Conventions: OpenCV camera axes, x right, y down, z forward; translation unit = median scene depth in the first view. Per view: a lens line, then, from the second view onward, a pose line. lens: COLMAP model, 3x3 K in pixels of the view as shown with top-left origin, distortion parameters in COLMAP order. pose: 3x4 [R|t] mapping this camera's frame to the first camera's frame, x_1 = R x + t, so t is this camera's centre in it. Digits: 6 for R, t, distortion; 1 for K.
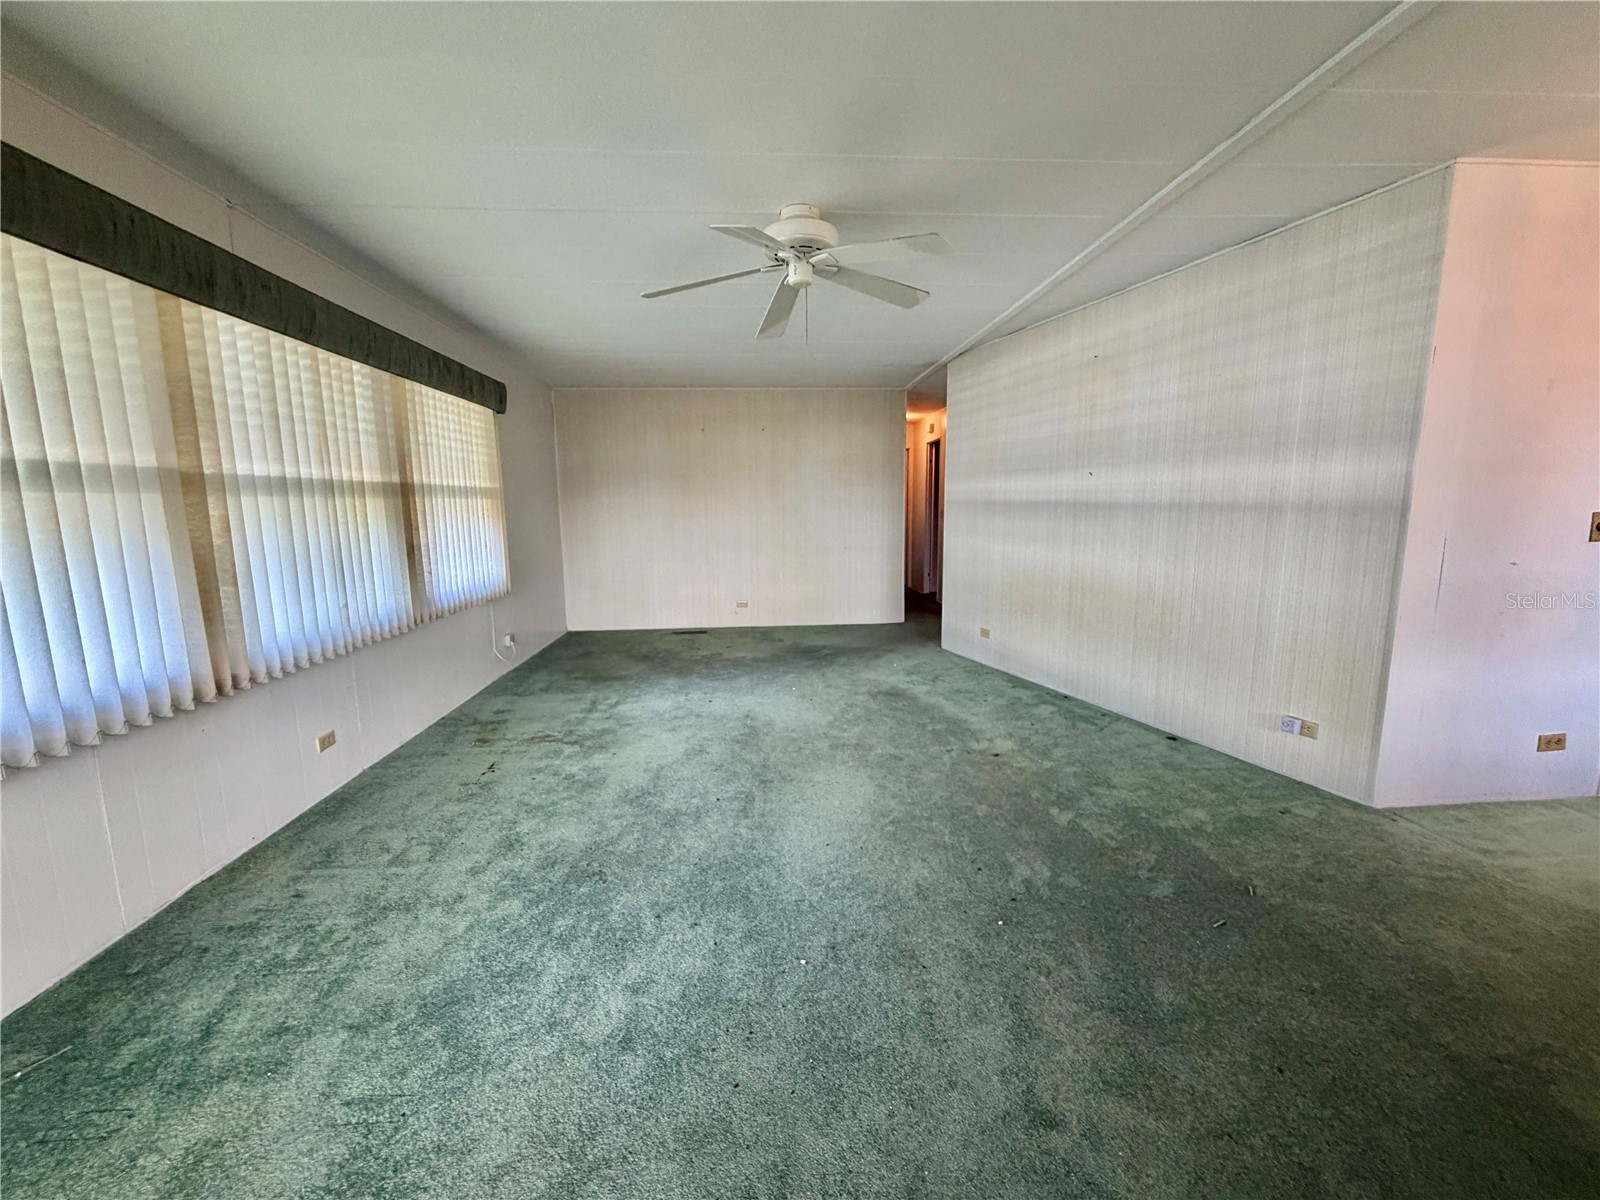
lens RADIAL K [[634.7, 0, 798.5], [0, 634.7, 601.5], [0, 0, 1]] dist [-0.001883, 0.000071]
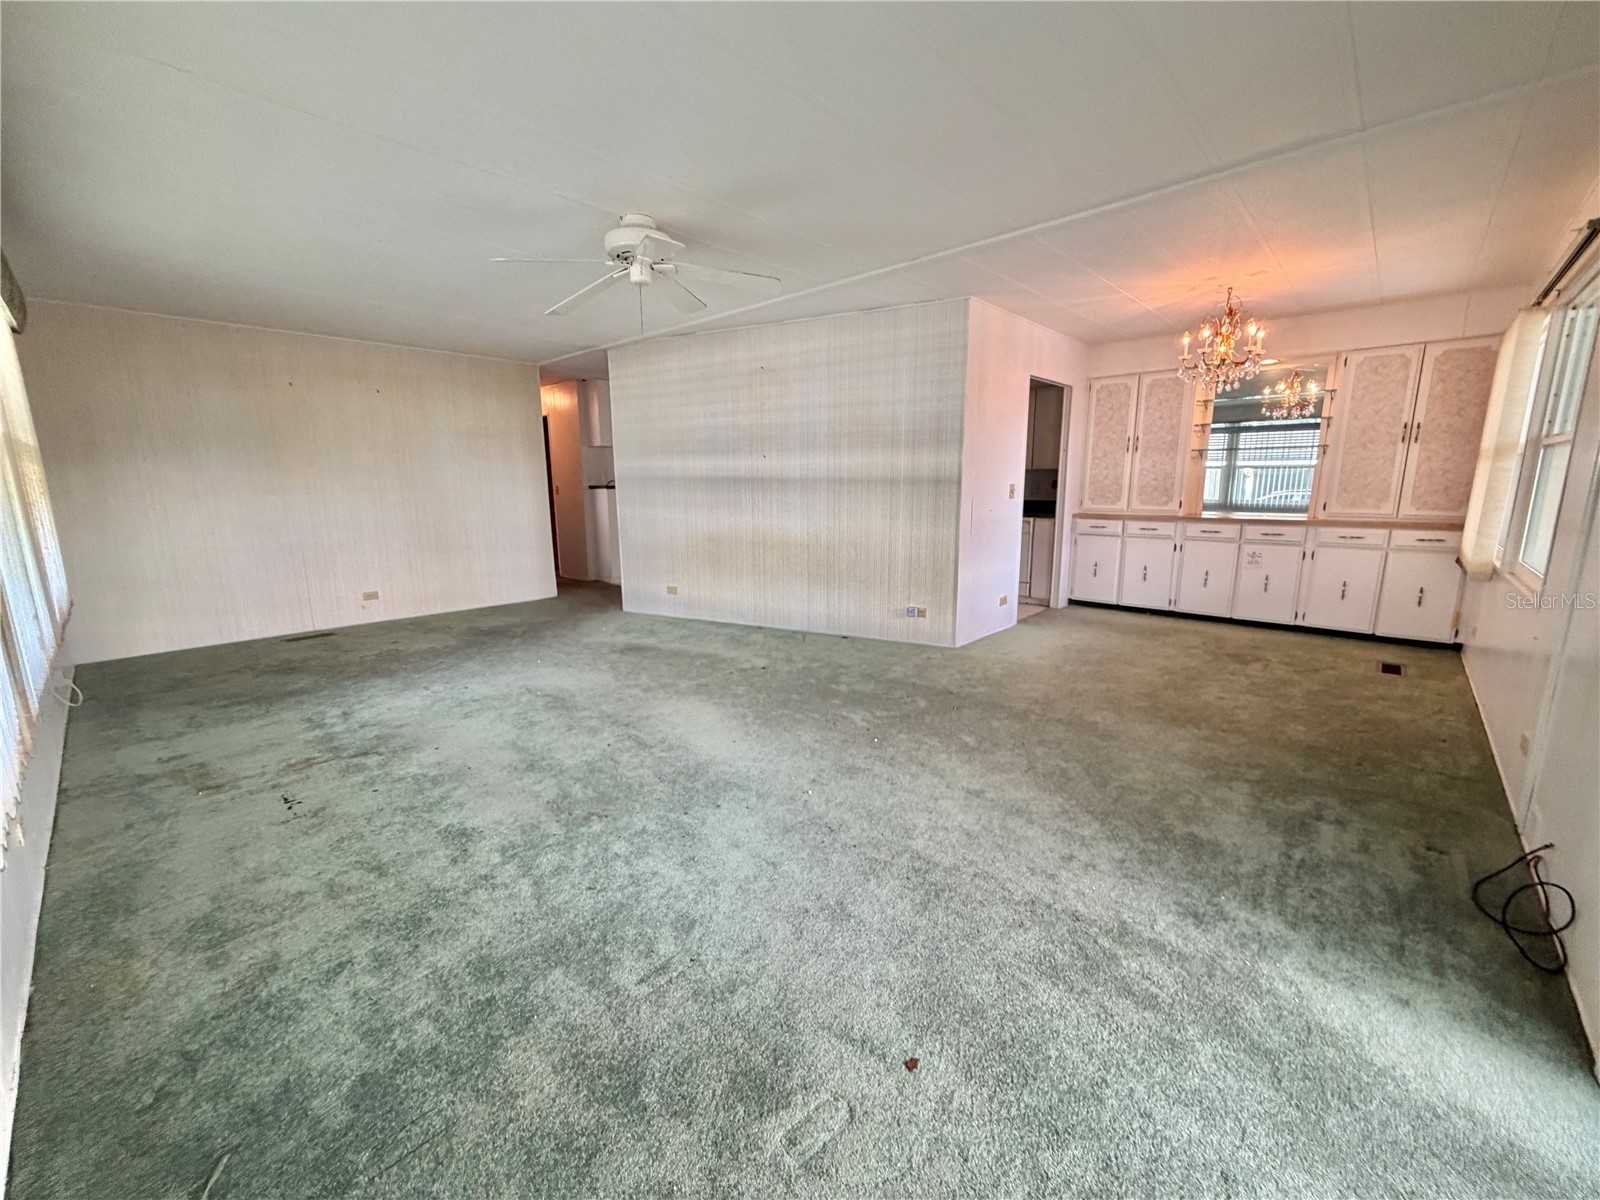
lens RADIAL K [[634.7, 0, 798.5], [0, 634.7, 601.5], [0, 0, 1]] dist [-0.001883, 0.000071]
pose [[0.730592, -0.119383, 0.672296, -0.482726], [0.098959, 0.992714, 0.068741, 0.018643], [-0.675605, 0.016308, 0.737084, -0.027351]]
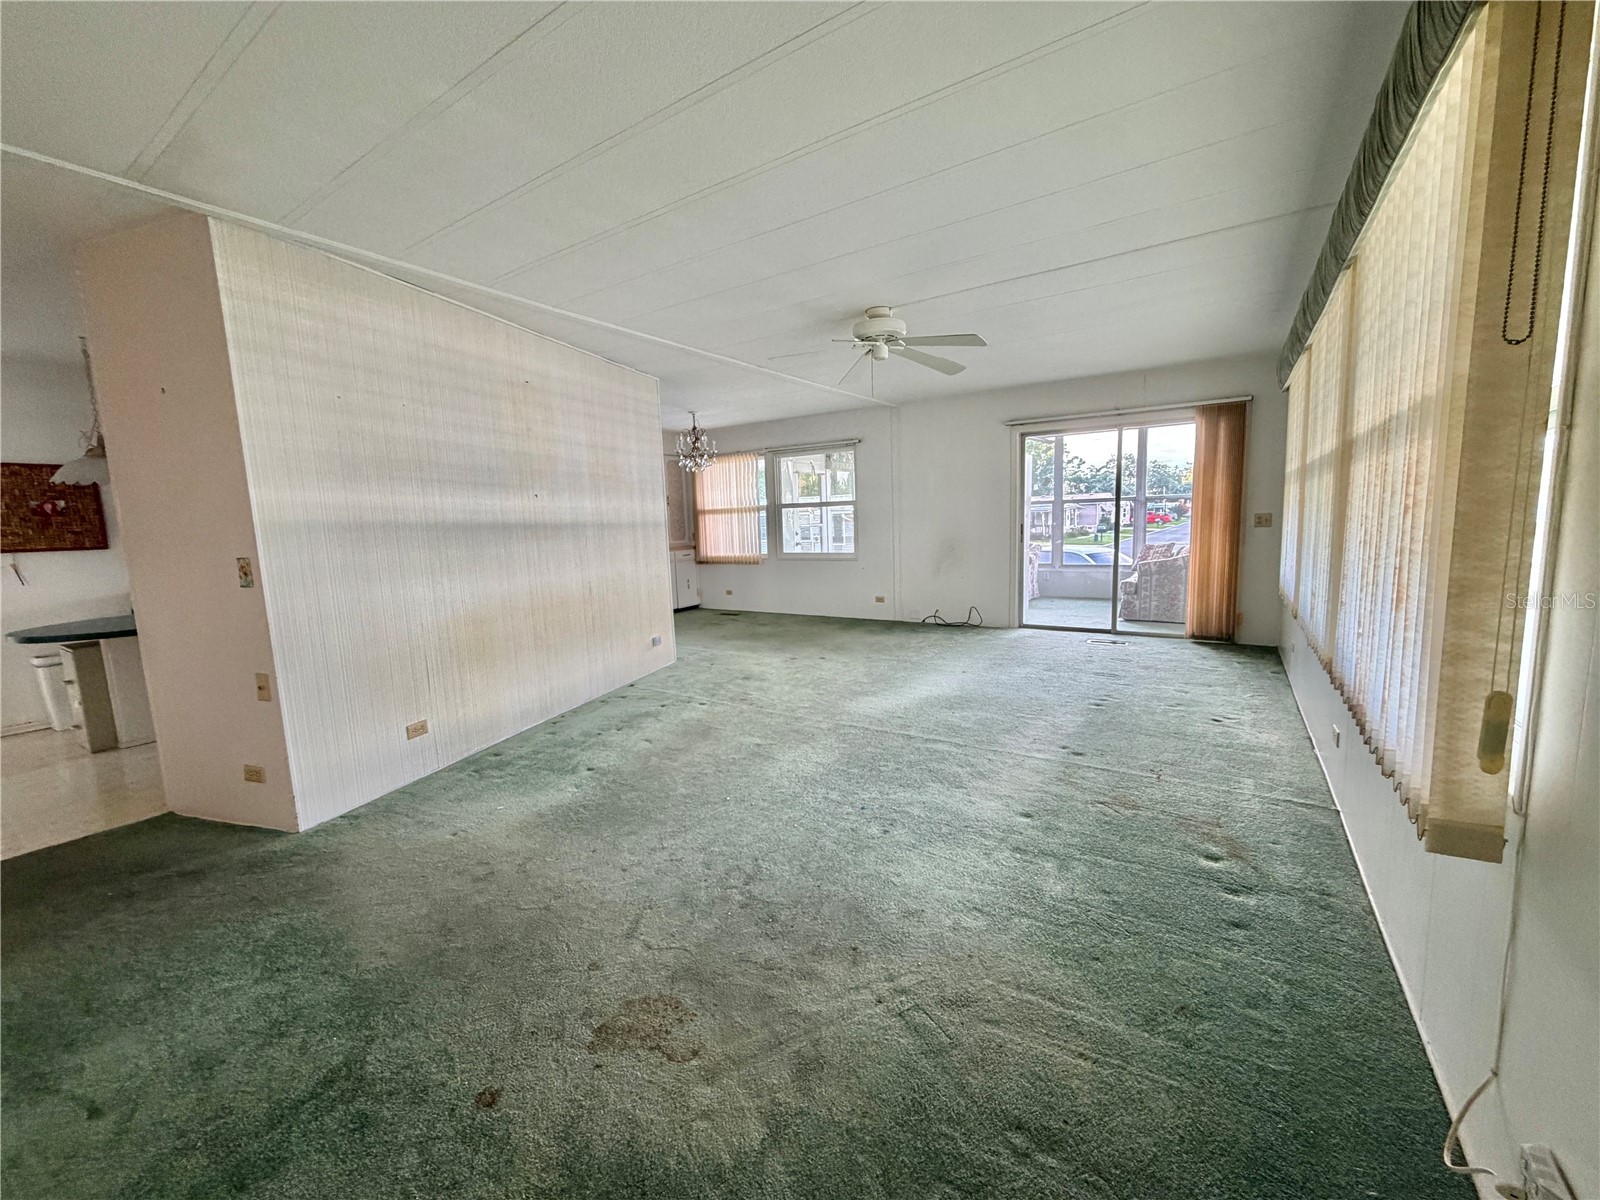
lens RADIAL K [[634.7, 0, 798.5], [0, 634.7, 601.5], [0, 0, 1]] dist [-0.001883, 0.000071]
pose [[-0.793405, -0.037835, 0.607517, -0.579074], [0.134127, 0.962667, 0.235121, -0.255581], [-0.593733, 0.268030, -0.758710, 1.815739]]
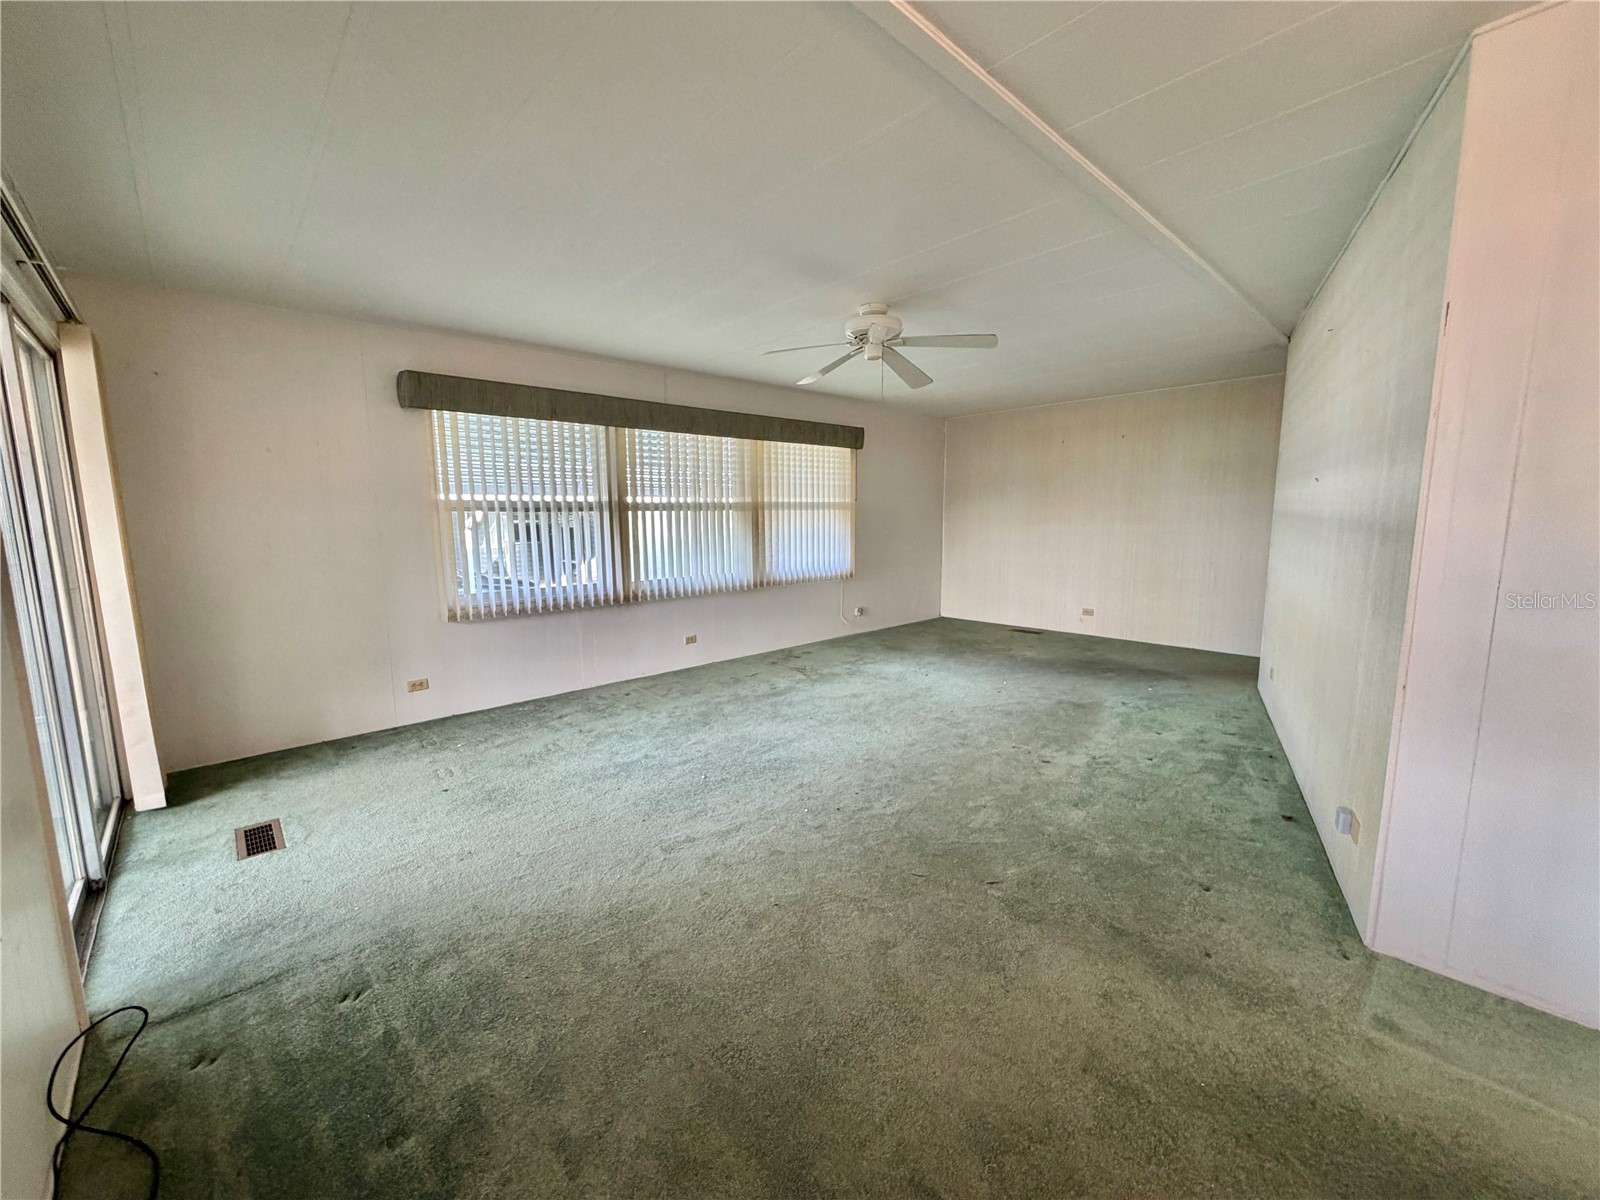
lens RADIAL K [[634.7, 0, 798.5], [0, 634.7, 601.5], [0, 0, 1]] dist [-0.001883, 0.000071]
pose [[0.632289, 0.109200, -0.766998, 0.772616], [-0.113718, 0.992375, 0.047542, -0.017547], [0.766341, 0.057161, 0.639886, 0.020750]]
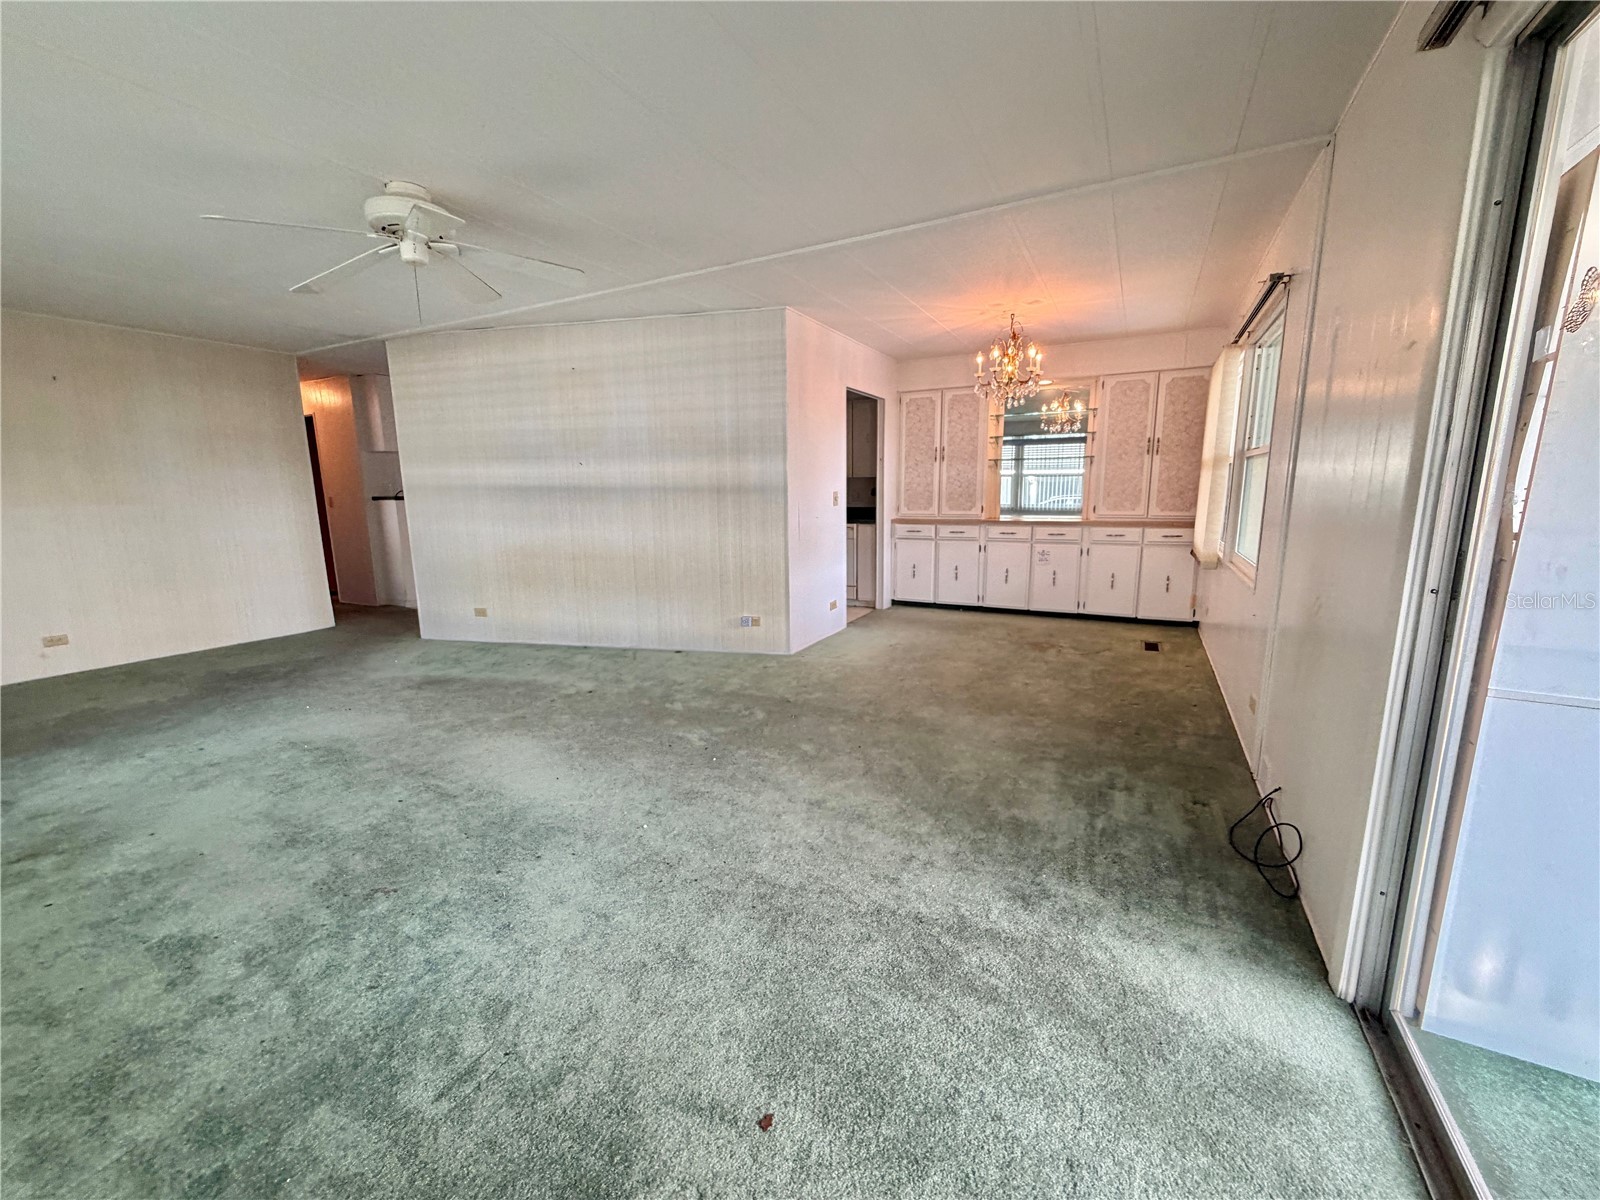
lens RADIAL K [[634.7, 0, 798.5], [0, 634.7, 601.5], [0, 0, 1]] dist [-0.001883, 0.000071]
pose [[0.528413, -0.142755, 0.836900, -0.449972], [0.131400, 0.987635, 0.085501, 0.016511], [-0.838757, 0.064789, 0.540637, -0.009440]]
